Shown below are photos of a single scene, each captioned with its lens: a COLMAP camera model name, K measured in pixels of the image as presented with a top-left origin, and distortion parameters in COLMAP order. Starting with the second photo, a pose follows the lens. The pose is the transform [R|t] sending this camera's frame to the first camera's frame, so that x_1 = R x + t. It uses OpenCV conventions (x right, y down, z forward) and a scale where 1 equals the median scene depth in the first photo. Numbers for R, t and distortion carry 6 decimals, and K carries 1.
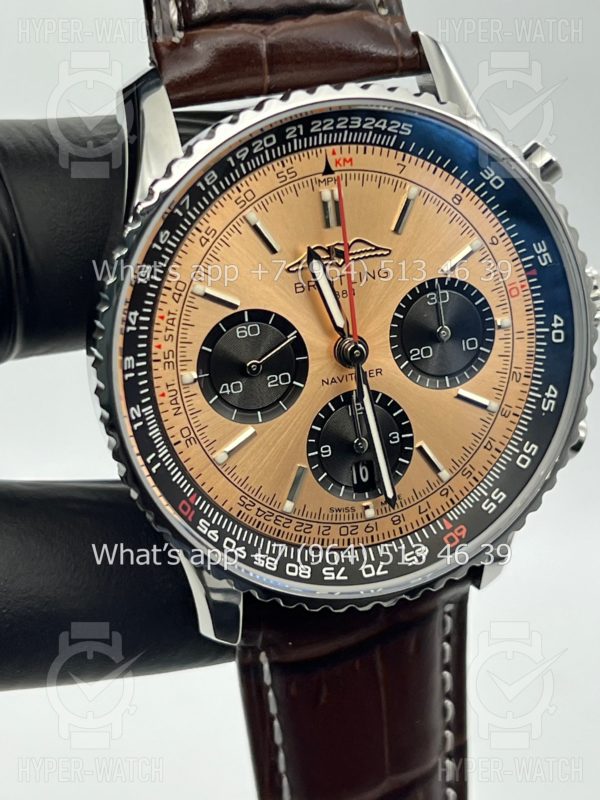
lens RADIAL K [[1866.1, 0, 303.4], [0, 1866.1, 399.7], [0, 0, 1]] dist [0.305359, 0.000000]
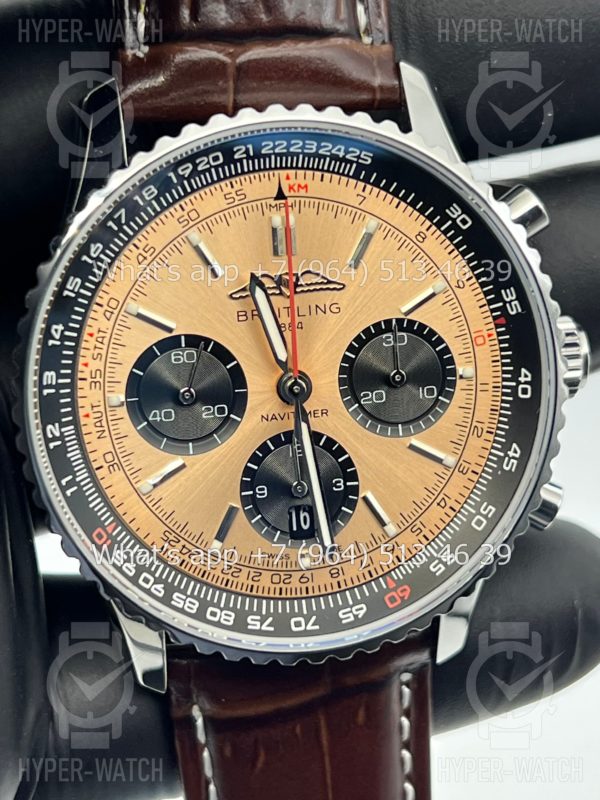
lens RADIAL K [[1866.1, 0, 302.3], [0, 1866.1, 401.5], [0, 0, 1]] dist [0.305359, 0.000000]
pose [[0.986290, 0.075702, -0.146635, 0.168496], [-0.084605, 0.994870, -0.055453, 0.033039], [0.141685, 0.067099, 0.987635, 0.067953]]
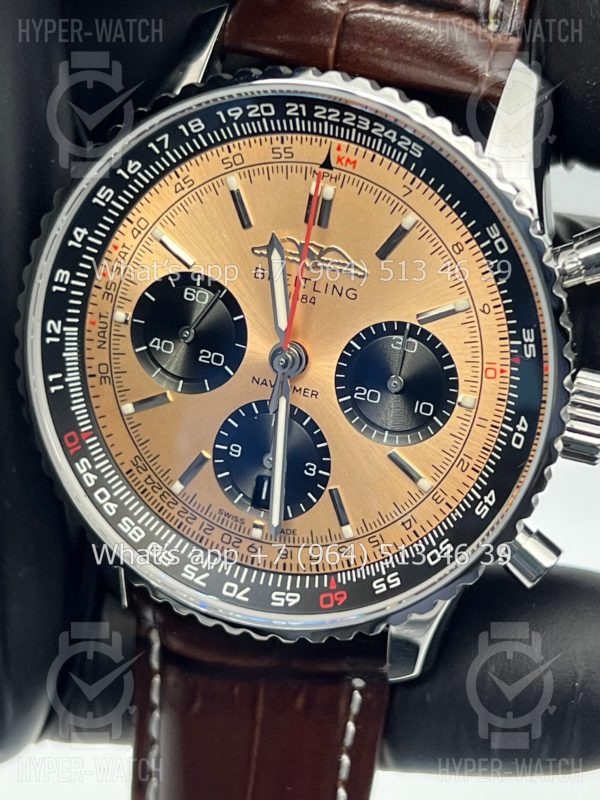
lens RADIAL K [[1866.1, 0, 294.4], [0, 1866.1, 400.1], [0, 0, 1]] dist [0.305359, 0.000000]
pose [[0.781487, 0.384609, -0.491278, 0.484508], [-0.382738, 0.917363, 0.109351, -0.108791], [0.492737, 0.102574, 0.864111, 0.211689]]
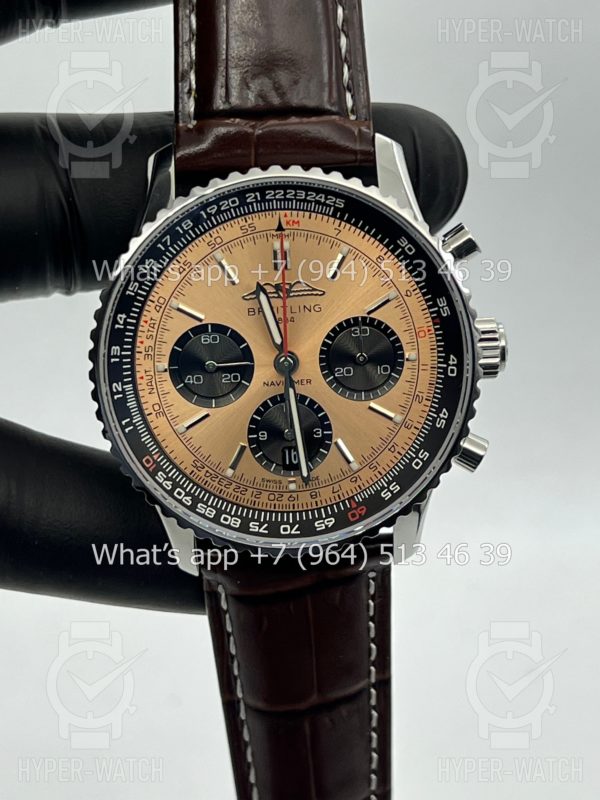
lens RADIAL K [[1866.1, 0, 302.3], [0, 1866.1, 400.0], [0, 0, 1]] dist [0.305359, 0.000000]
pose [[0.954754, 0.112508, -0.275296, 0.408188], [-0.125444, 0.991653, -0.029786, 0.038818], [0.269647, 0.062972, 0.960898, -0.284581]]
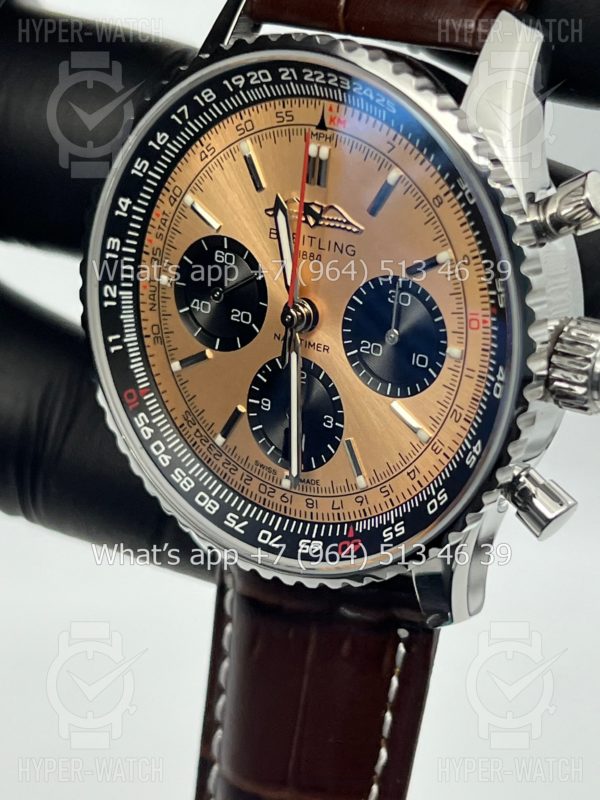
lens RADIAL K [[1866.1, 0, 299.6], [0, 1866.1, 398.5], [0, 0, 1]] dist [0.305359, 0.000000]
pose [[0.585752, 0.381299, -0.715196, 0.721287], [-0.315752, 0.920063, 0.231917, -0.207662], [0.746455, 0.089979, 0.659324, 0.374782]]
